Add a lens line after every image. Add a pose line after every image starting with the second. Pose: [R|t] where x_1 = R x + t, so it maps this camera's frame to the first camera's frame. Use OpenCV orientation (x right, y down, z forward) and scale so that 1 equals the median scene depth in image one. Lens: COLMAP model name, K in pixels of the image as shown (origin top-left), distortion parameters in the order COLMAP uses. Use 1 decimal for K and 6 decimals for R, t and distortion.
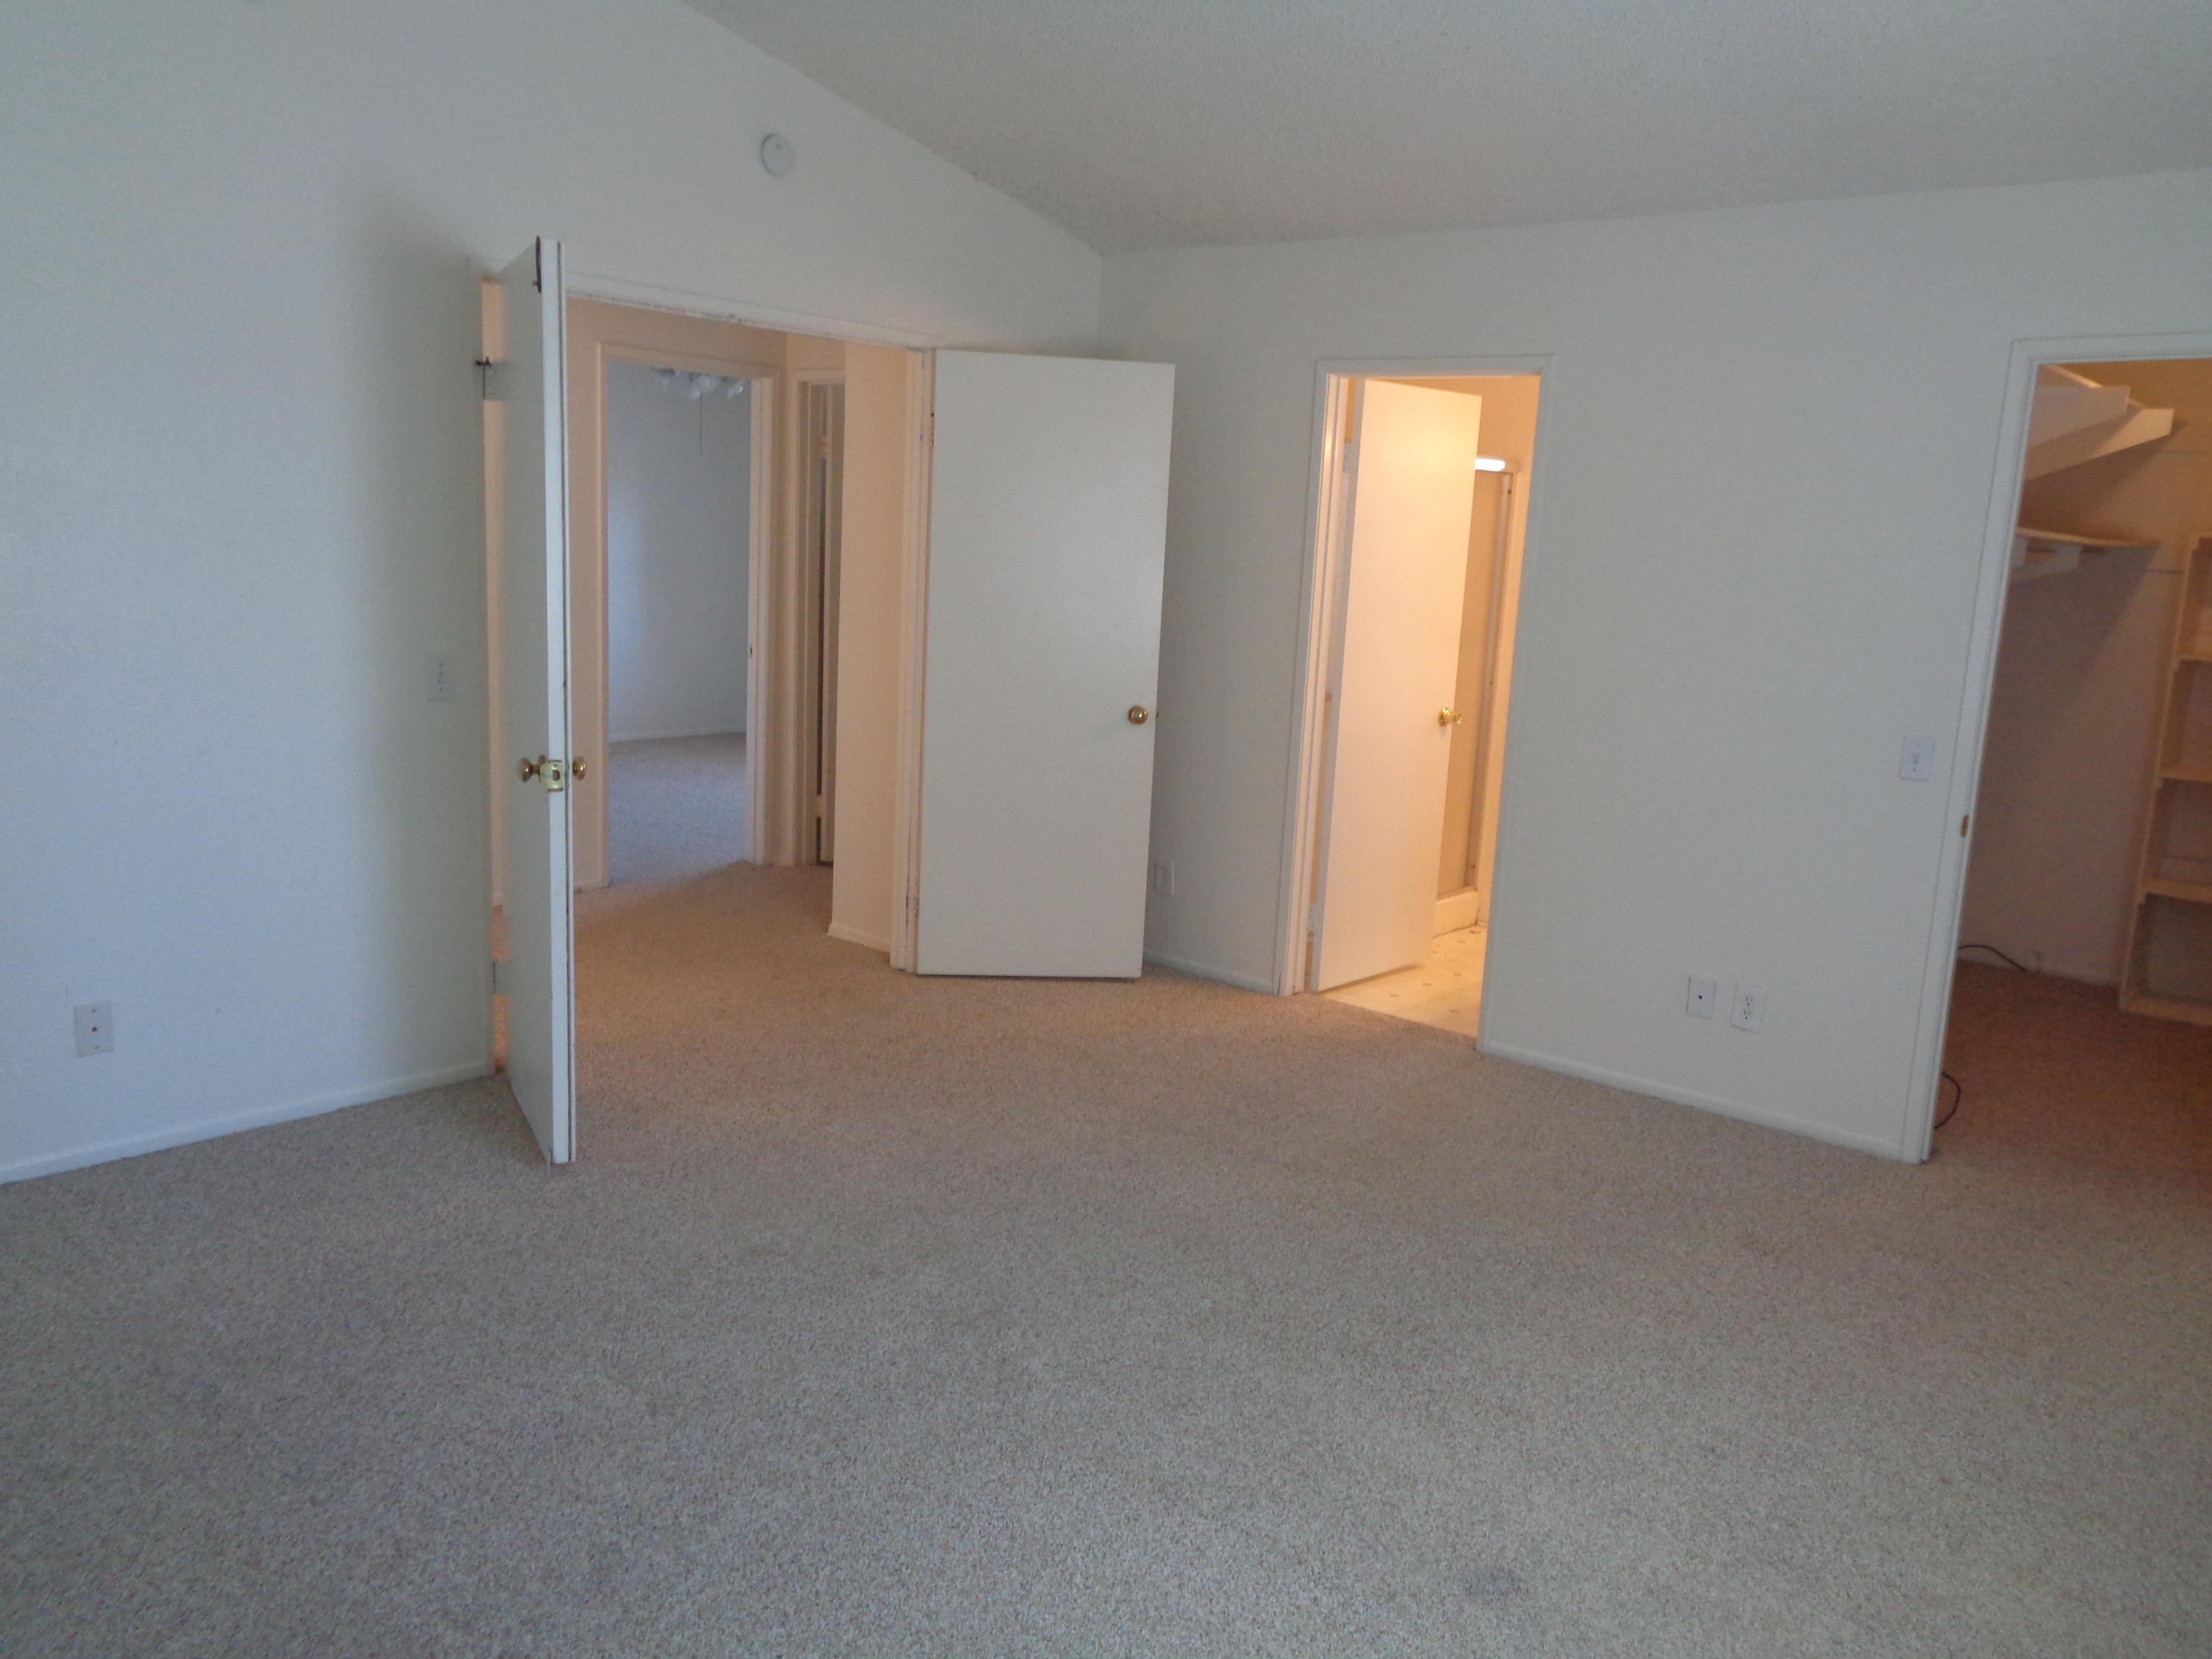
lens RADIAL K [[1666.4, 0, 1098.2], [0, 1666.4, 831.2], [0, 0, 1]] dist [0.013008, 0.006064]
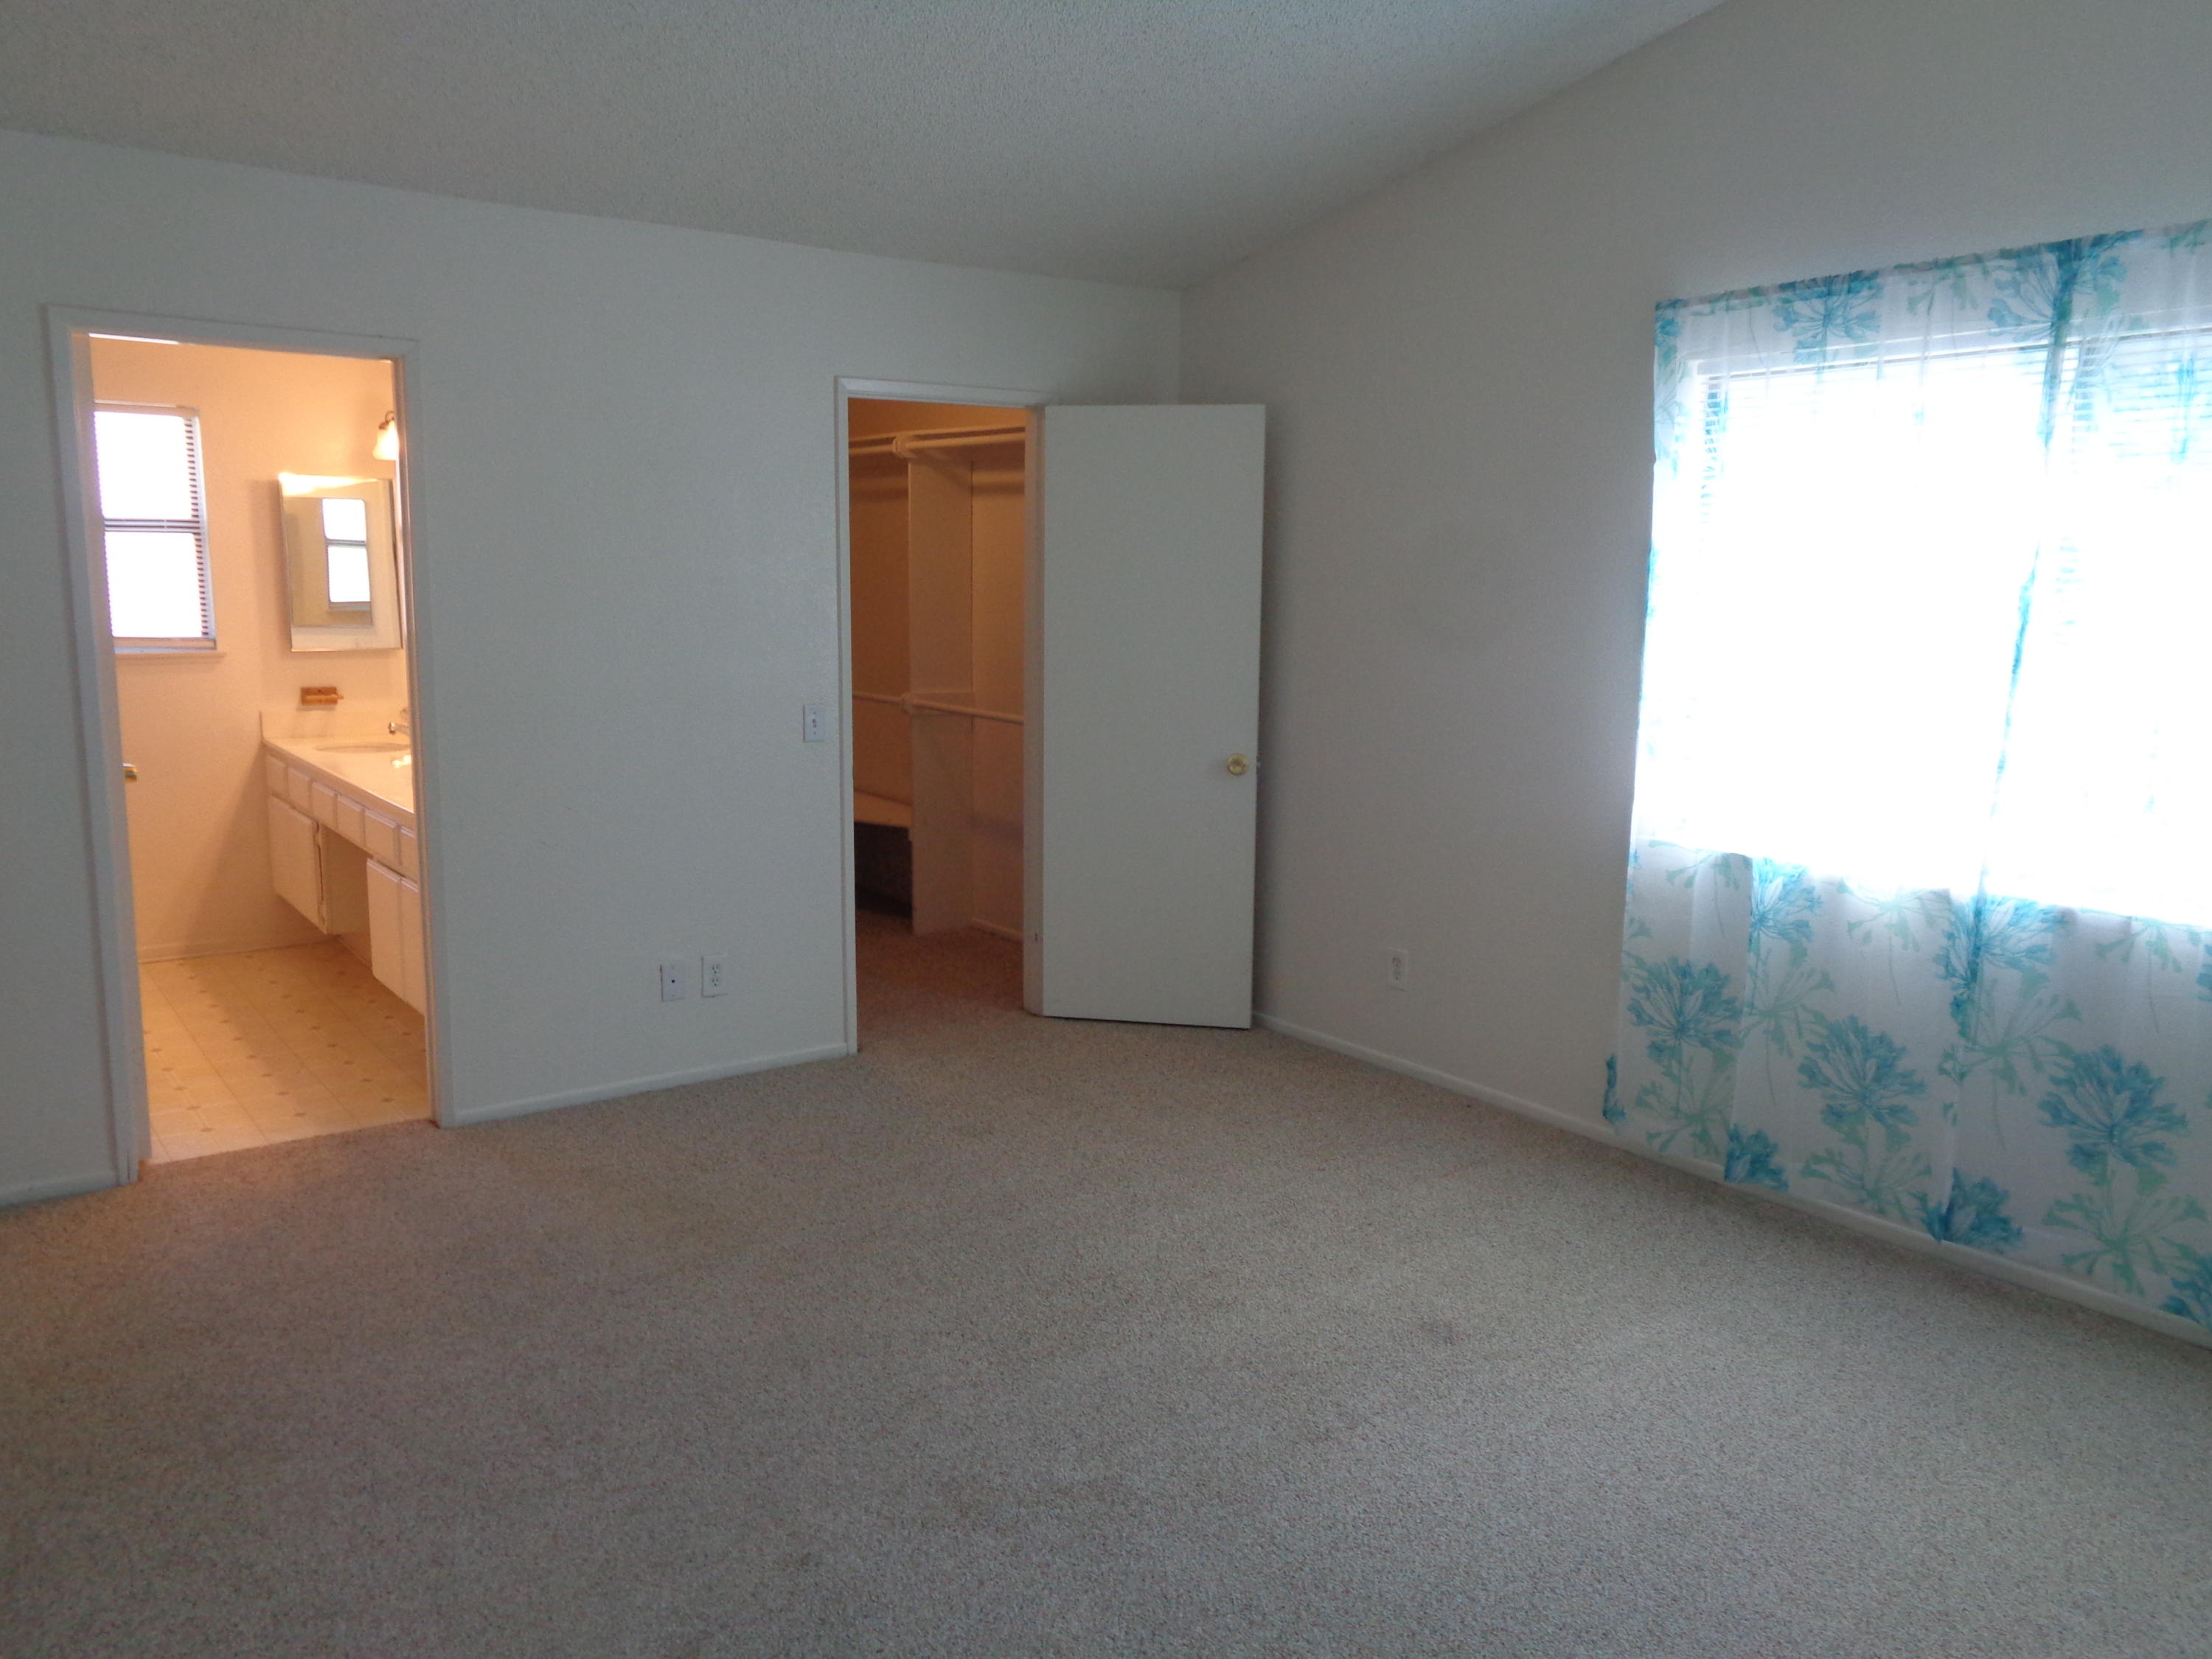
lens RADIAL K [[1666.4, 0, 1098.2], [0, 1666.4, 831.2], [0, 0, 1]] dist [0.013008, 0.006064]
pose [[0.217953, -0.194991, 0.956282, -0.594478], [0.171287, 0.972272, 0.159212, -0.119015], [-0.960811, 0.129098, 0.245309, 0.503983]]
